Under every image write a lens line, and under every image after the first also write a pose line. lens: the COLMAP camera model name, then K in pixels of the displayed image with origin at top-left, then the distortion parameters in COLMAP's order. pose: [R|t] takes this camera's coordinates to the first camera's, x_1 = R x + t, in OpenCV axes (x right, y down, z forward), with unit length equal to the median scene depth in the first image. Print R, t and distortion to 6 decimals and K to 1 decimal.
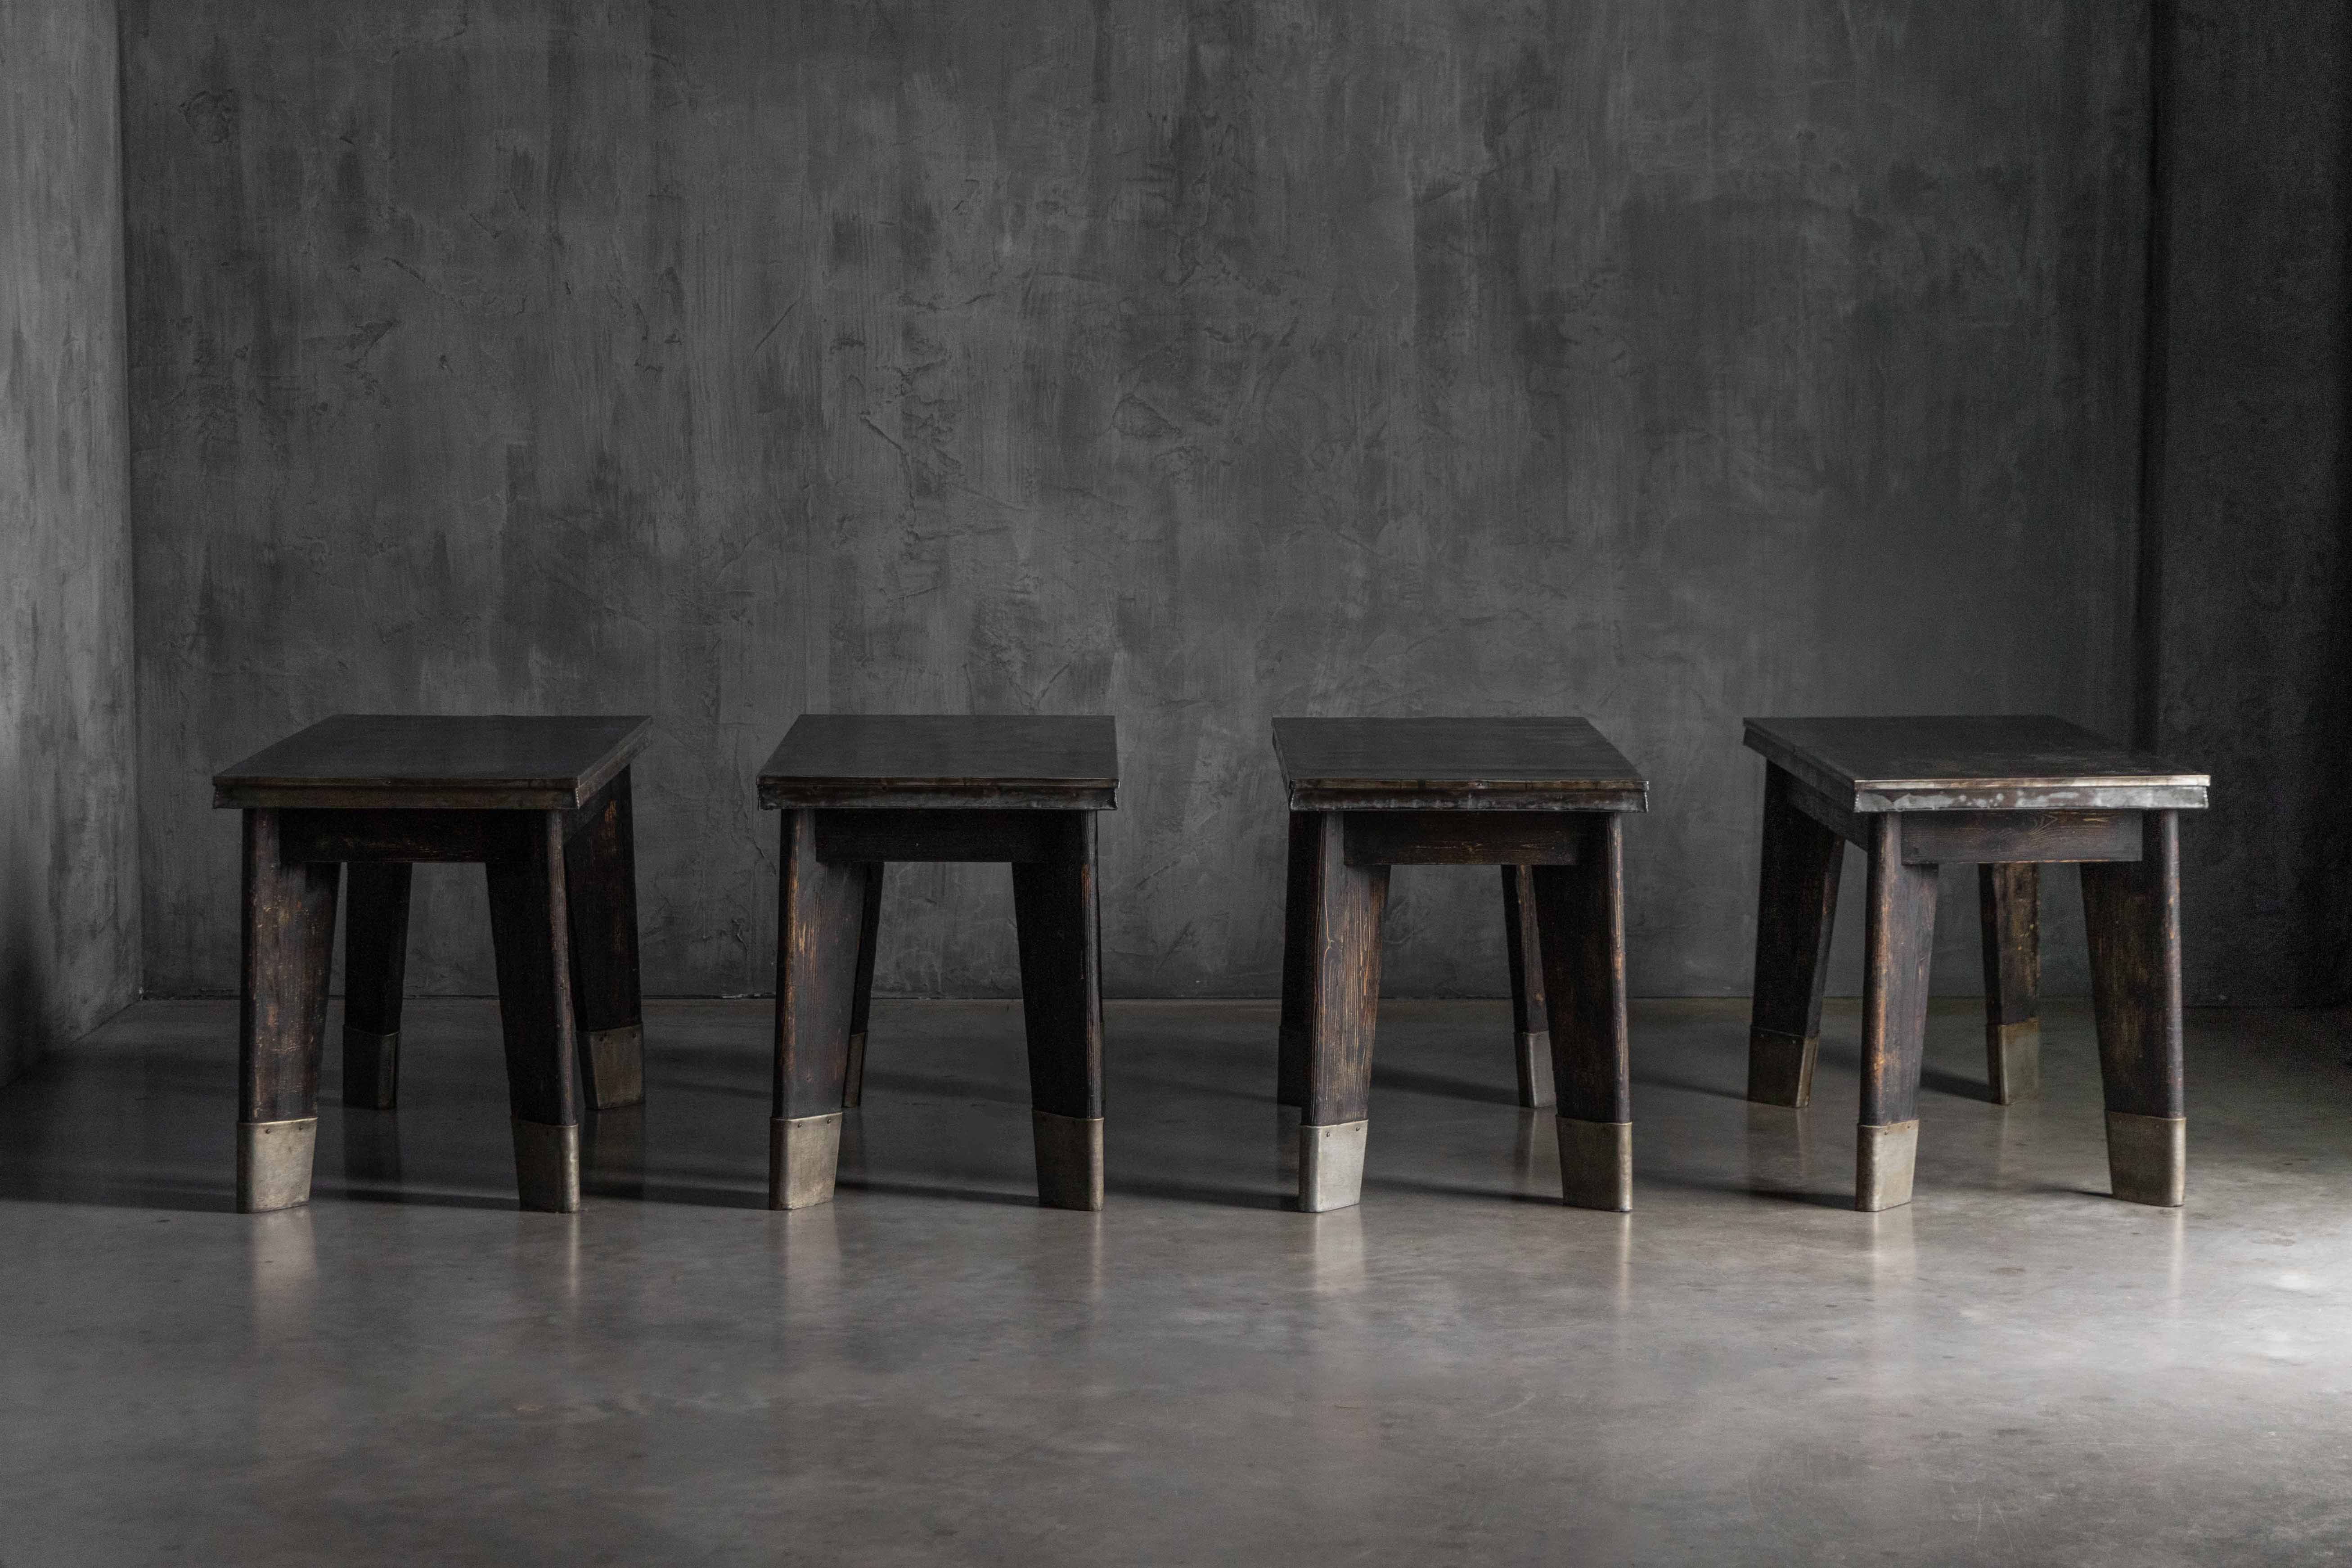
lens RADIAL K [[4431.0, 0, 1266.5], [0, 4431.0, 786.5], [0, 0, 1]] dist [0.024892, 0.104122]
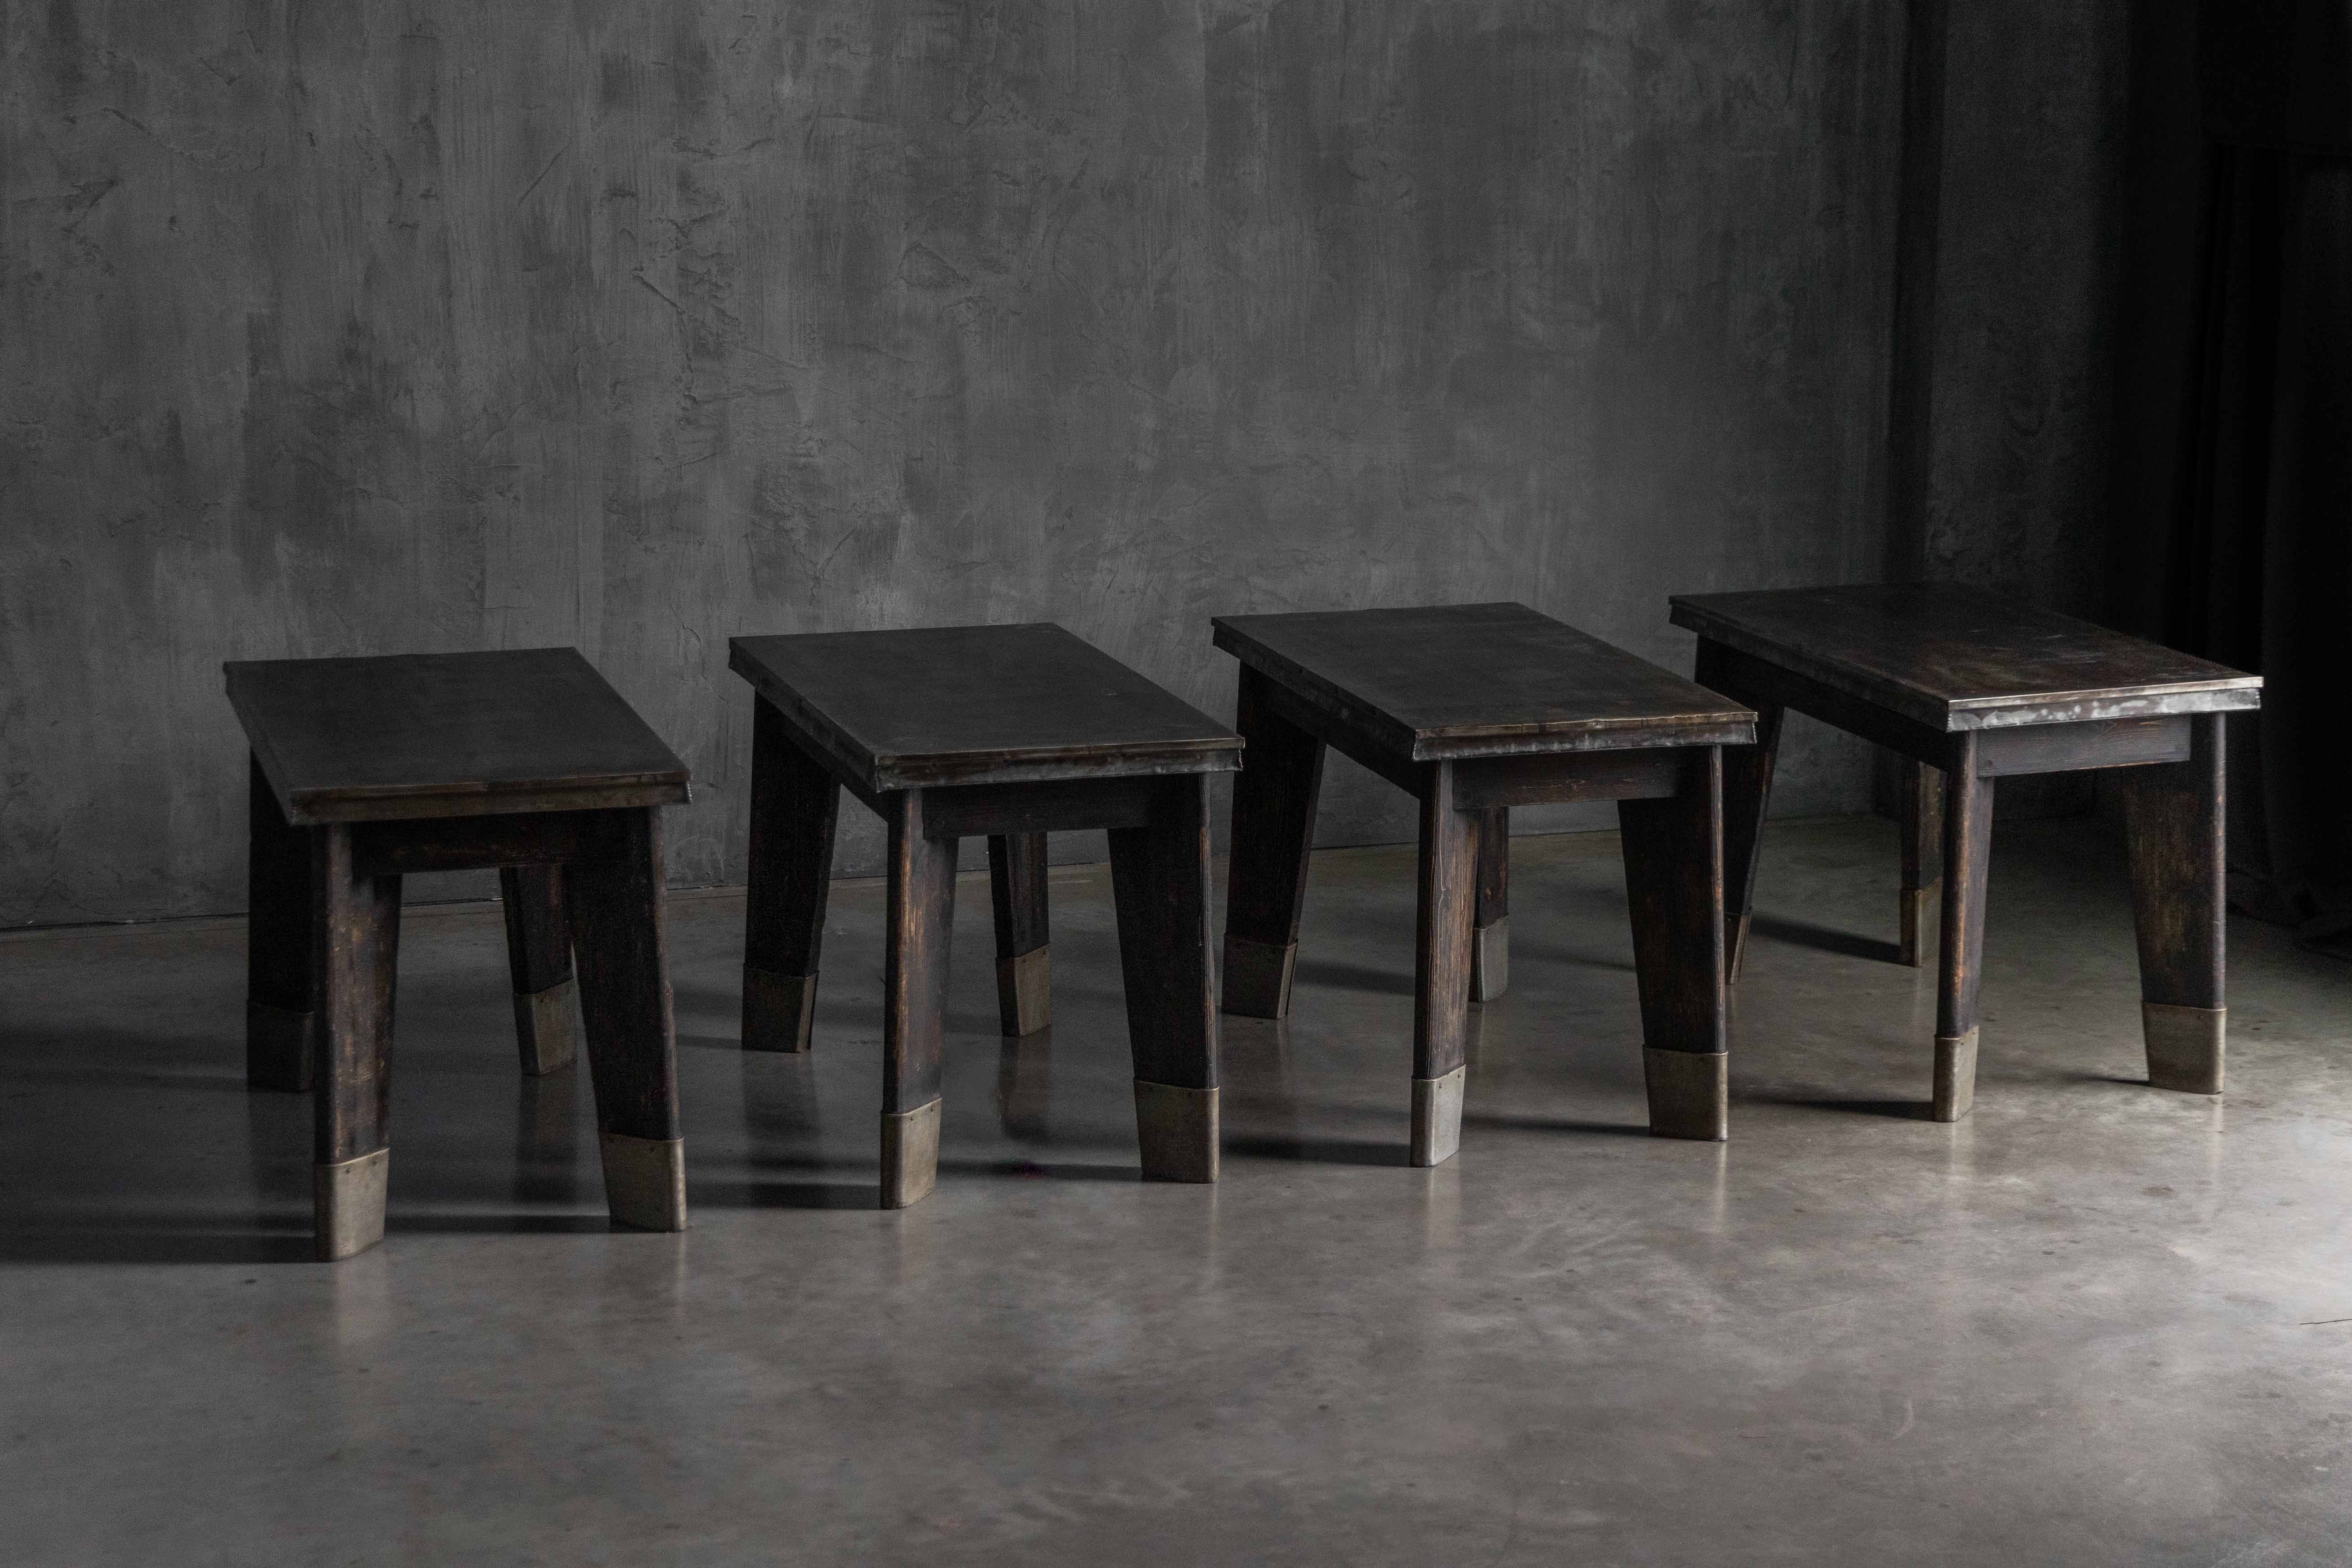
lens RADIAL K [[4449.2, 0, 1219.0], [0, 4449.2, 733.4], [0, 0, 1]] dist [0.015120, 0.178330]
pose [[0.960839, -0.050581, 0.272453, -0.231572], [0.025768, 0.995249, 0.093894, -0.071714], [-0.275908, -0.083196, 0.957577, 0.067706]]
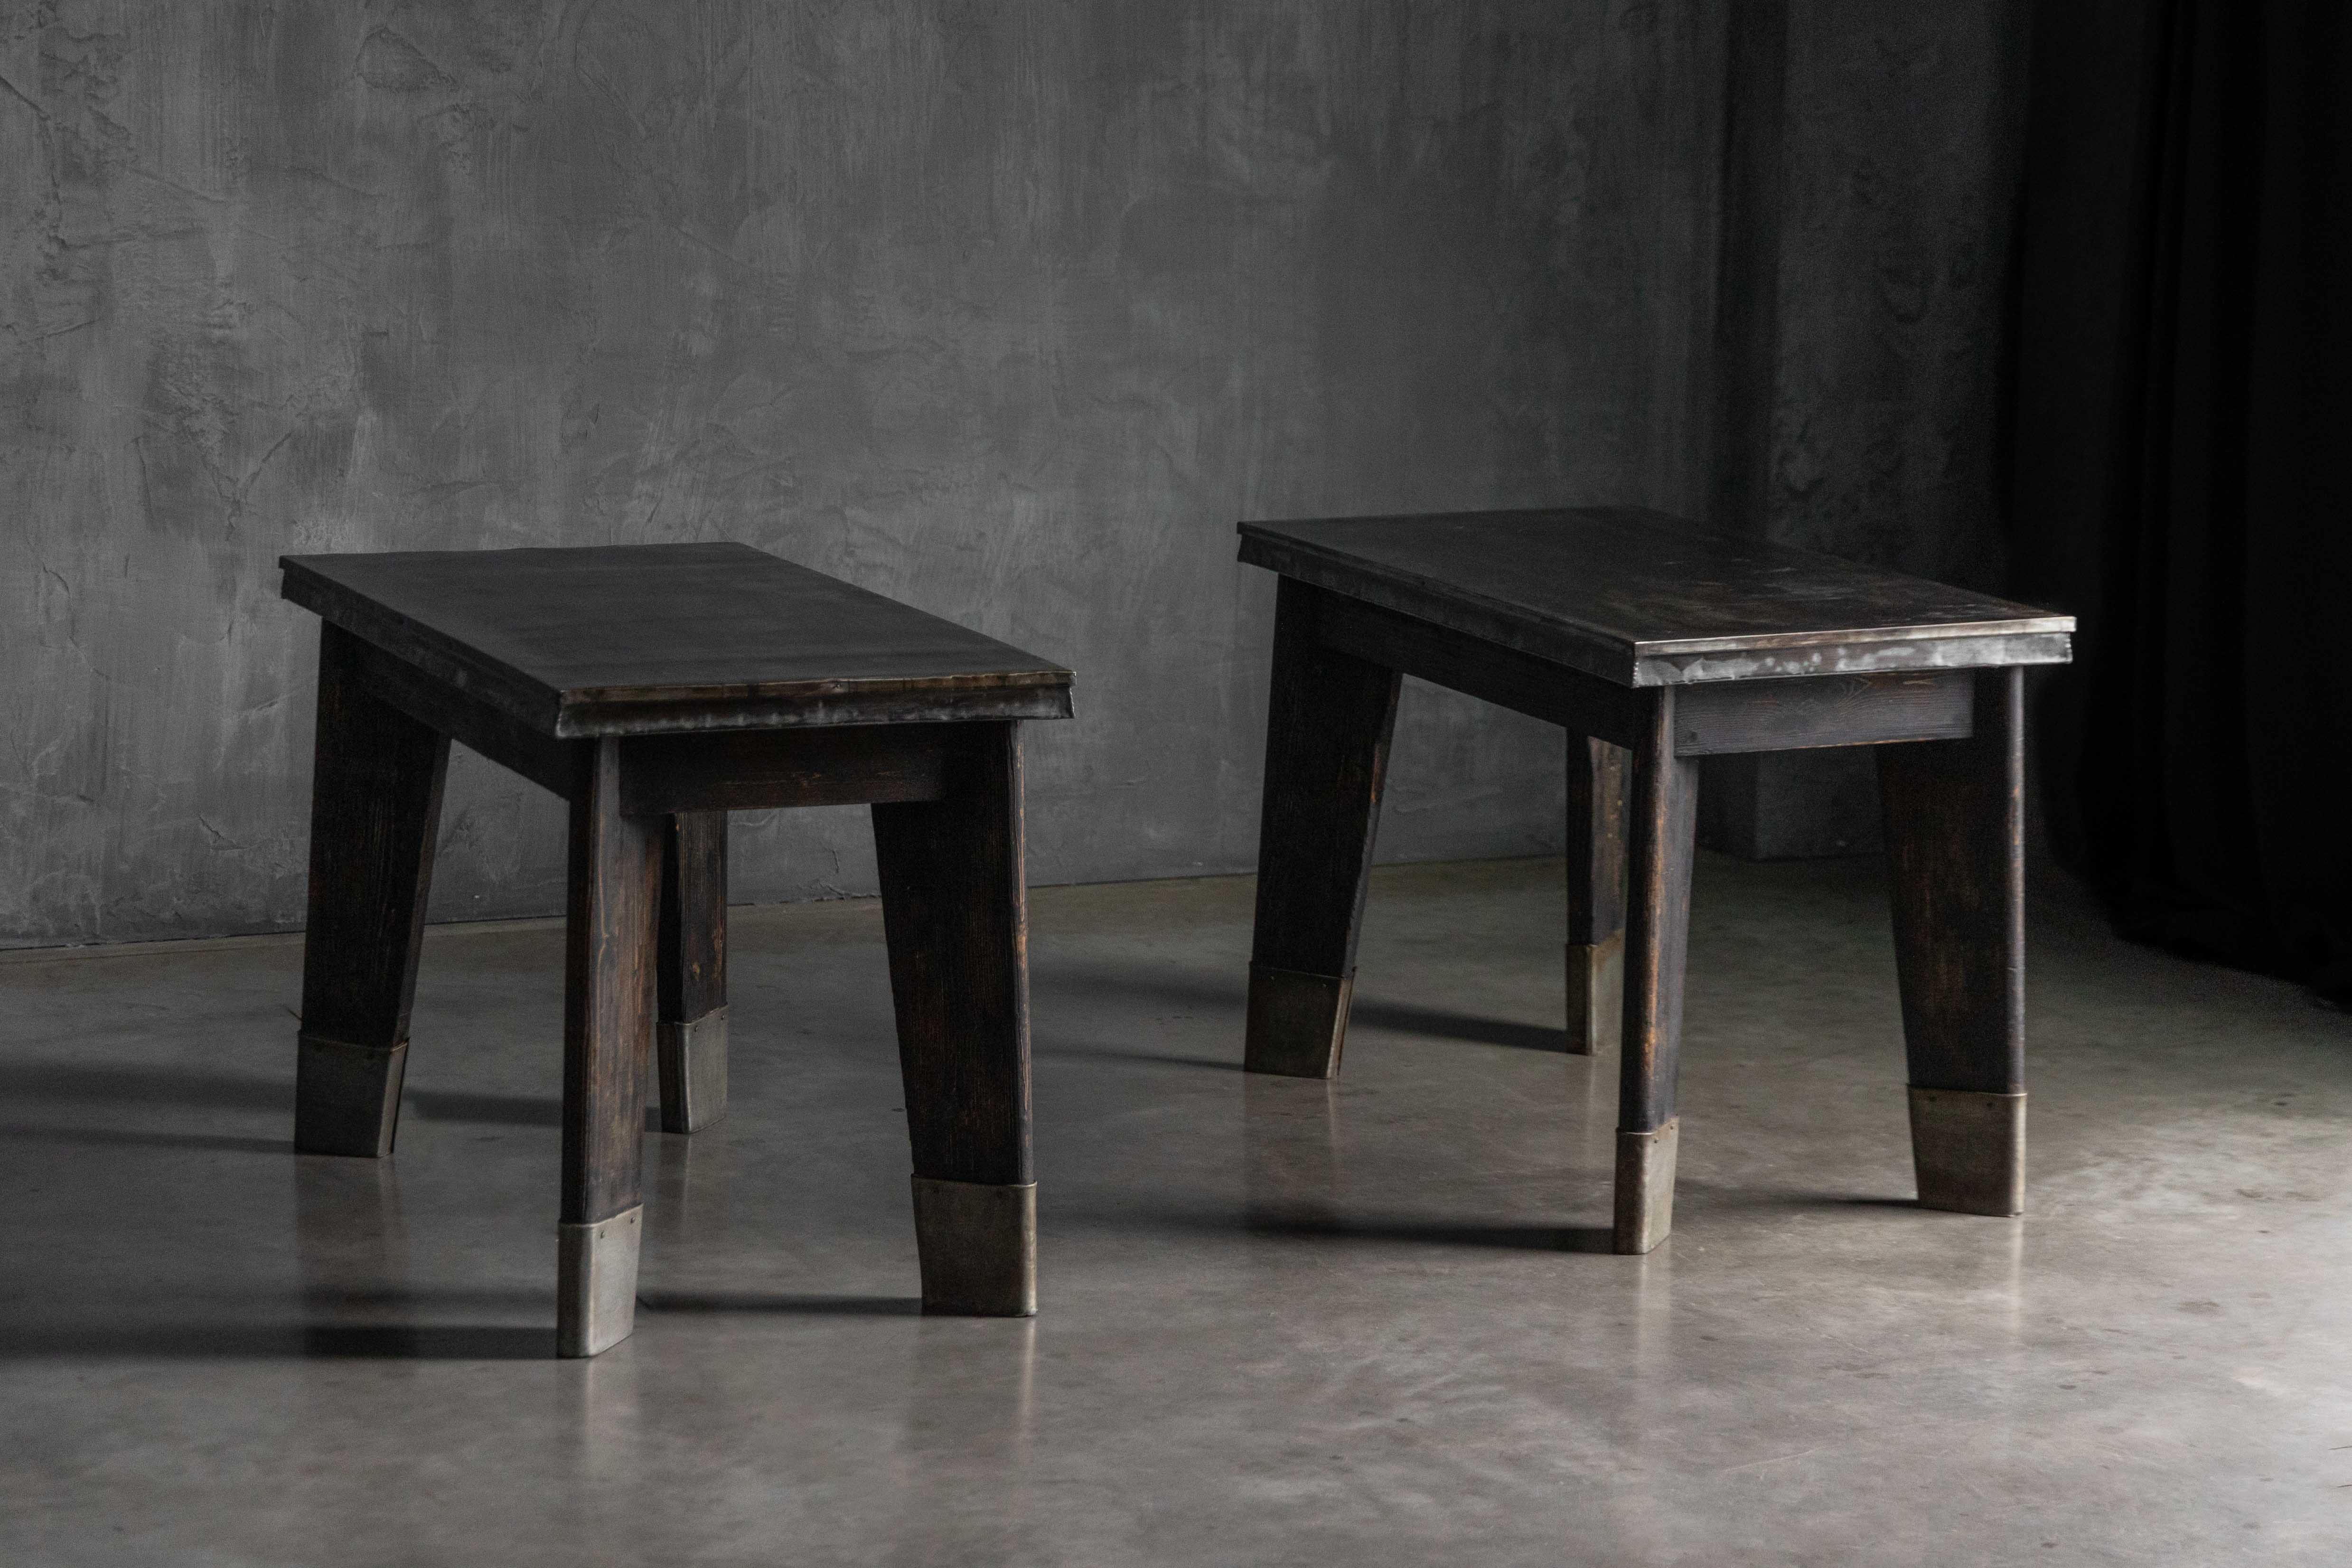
lens RADIAL K [[5854.9, 0, 1214.8], [0, 5854.9, 682.8], [0, 0, 1]] dist [0.025060, 0.099469]
pose [[0.925303, -0.041361, 0.376966, -0.250162], [0.021708, 0.998181, 0.056236, -0.036828], [-0.378607, -0.043852, 0.924518, 0.135328]]
